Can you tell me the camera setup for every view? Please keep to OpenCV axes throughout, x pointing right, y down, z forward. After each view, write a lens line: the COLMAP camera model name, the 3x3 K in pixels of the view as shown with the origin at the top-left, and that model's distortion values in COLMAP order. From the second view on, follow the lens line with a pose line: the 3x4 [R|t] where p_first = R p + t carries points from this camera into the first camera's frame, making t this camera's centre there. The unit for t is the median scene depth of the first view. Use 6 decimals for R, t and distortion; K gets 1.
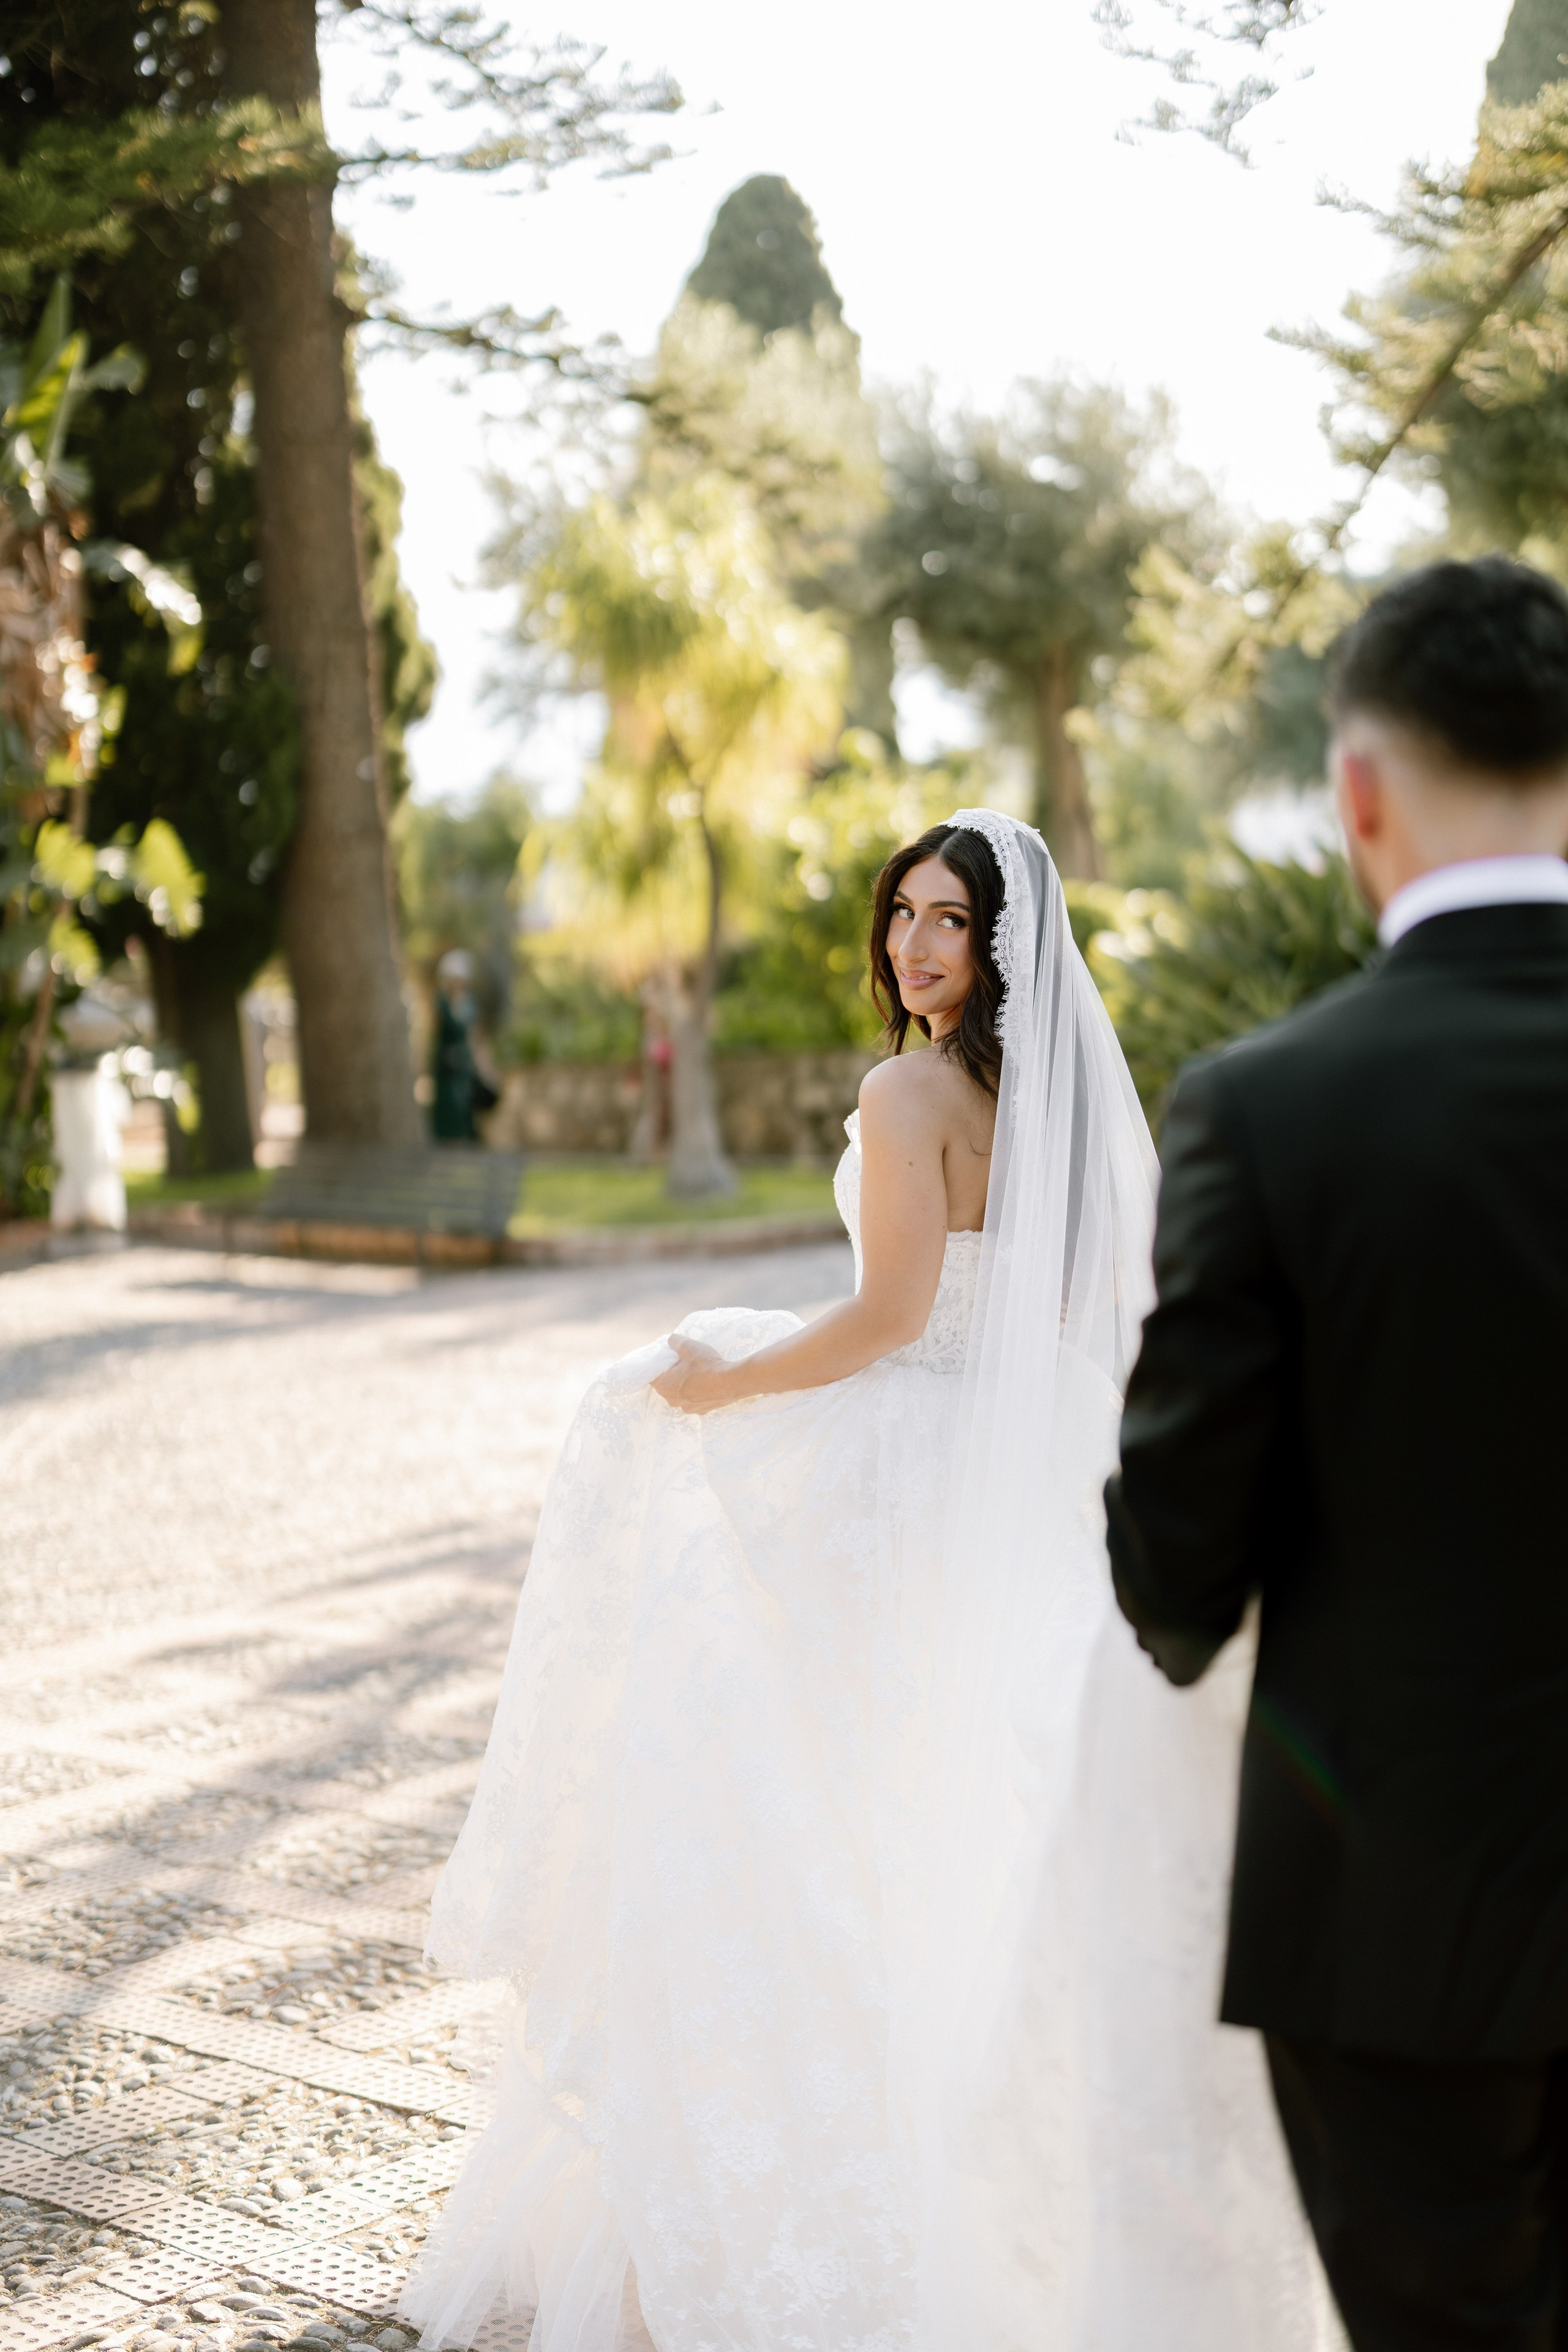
lens RADIAL K [[3355.1, 0, 784.0], [0, 3355.1, 1176.0], [0, 0, 1]] dist [0.031200, 0.062912]
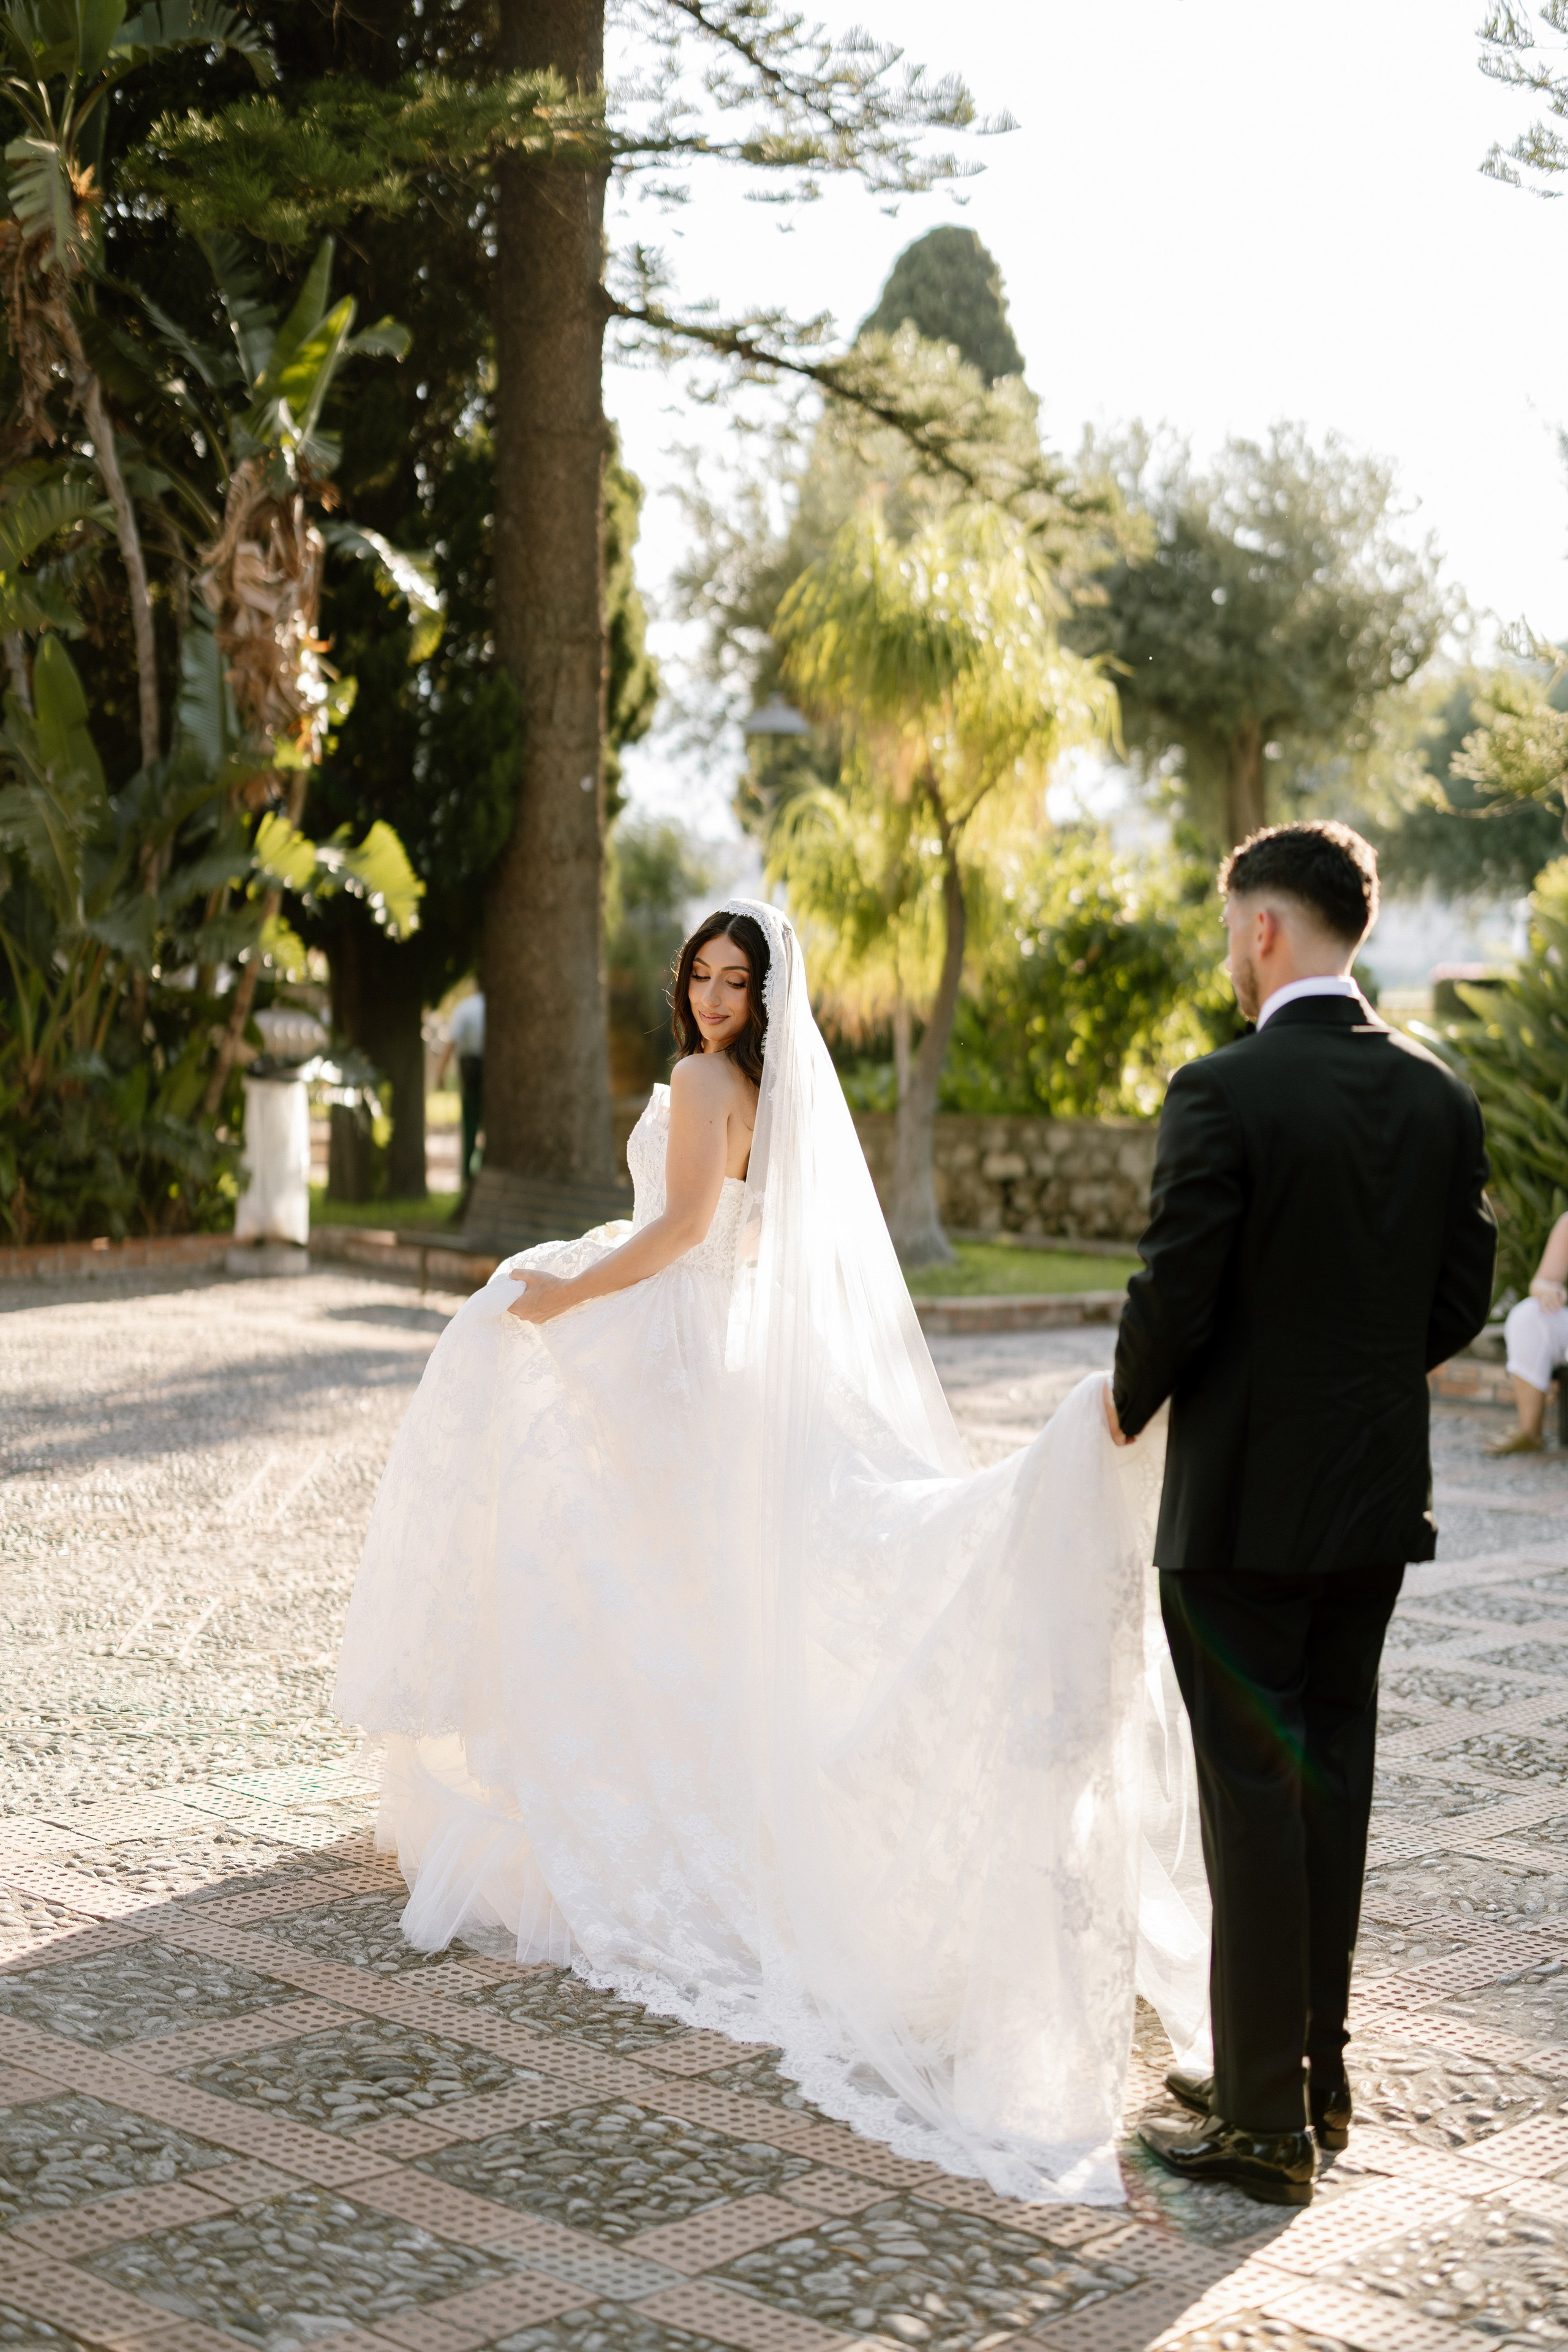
lens RADIAL K [[3247.0, 0, 741.5], [0, 3247.0, 1179.5], [0, 0, 1]] dist [0.000881, 0.071037]
pose [[0.996735, 0.080649, -0.003861, -0.069375], [-0.080704, 0.996589, -0.017244, 0.002376], [0.002457, 0.017500, 0.999844, 0.088427]]
